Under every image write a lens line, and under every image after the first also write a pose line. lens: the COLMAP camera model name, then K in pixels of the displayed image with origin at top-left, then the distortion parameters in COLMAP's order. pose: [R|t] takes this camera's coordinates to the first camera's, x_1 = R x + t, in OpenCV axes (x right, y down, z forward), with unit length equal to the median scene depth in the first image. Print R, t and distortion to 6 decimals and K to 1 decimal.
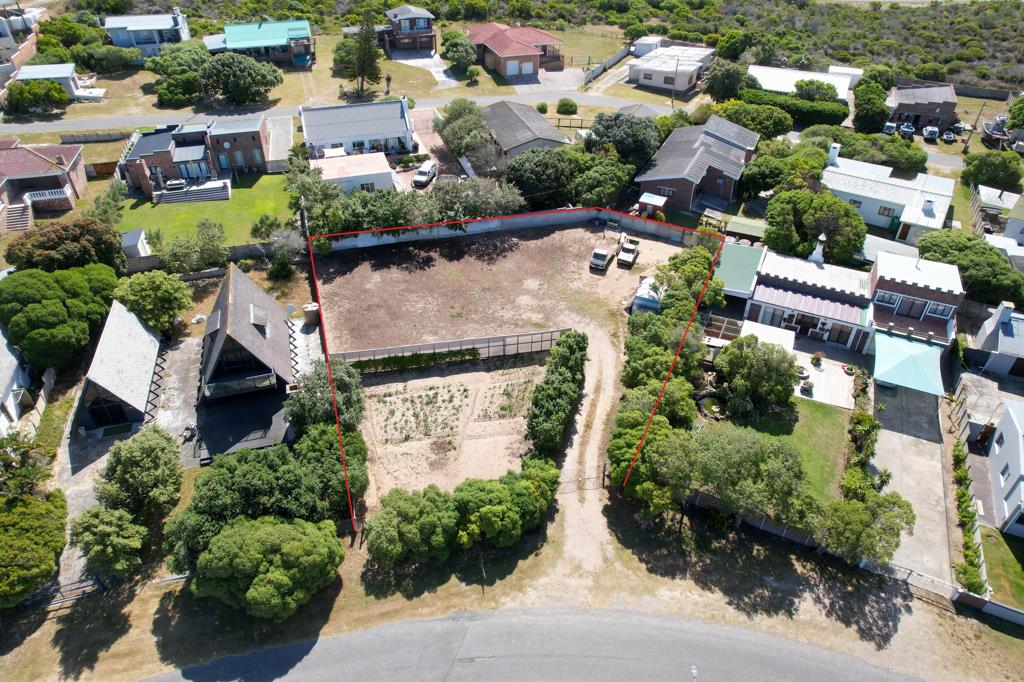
lens RADIAL K [[656.4, 0, 510.7], [0, 656.4, 336.6], [0, 0, 1]] dist [-0.073458, 0.070611]
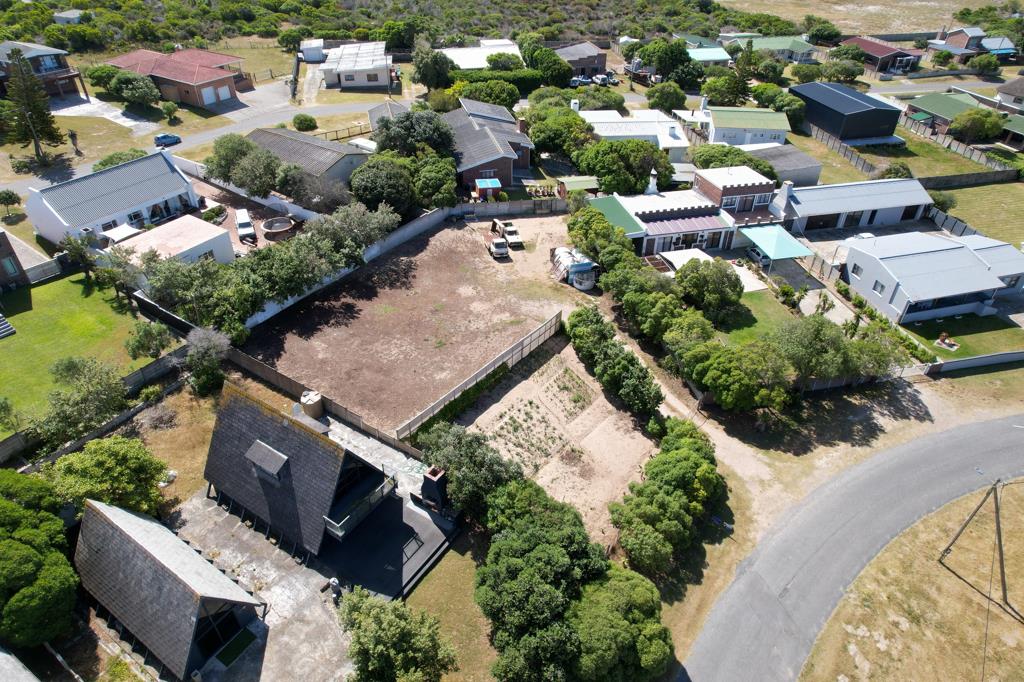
lens RADIAL K [[656.4, 0, 510.7], [0, 656.4, 336.6], [0, 0, 1]] dist [-0.073458, 0.070611]
pose [[0.775984, -0.369729, 0.511028, -0.553619], [0.369140, 0.923151, 0.107371, -0.123455], [-0.511454, 0.105322, 0.852832, 0.179897]]
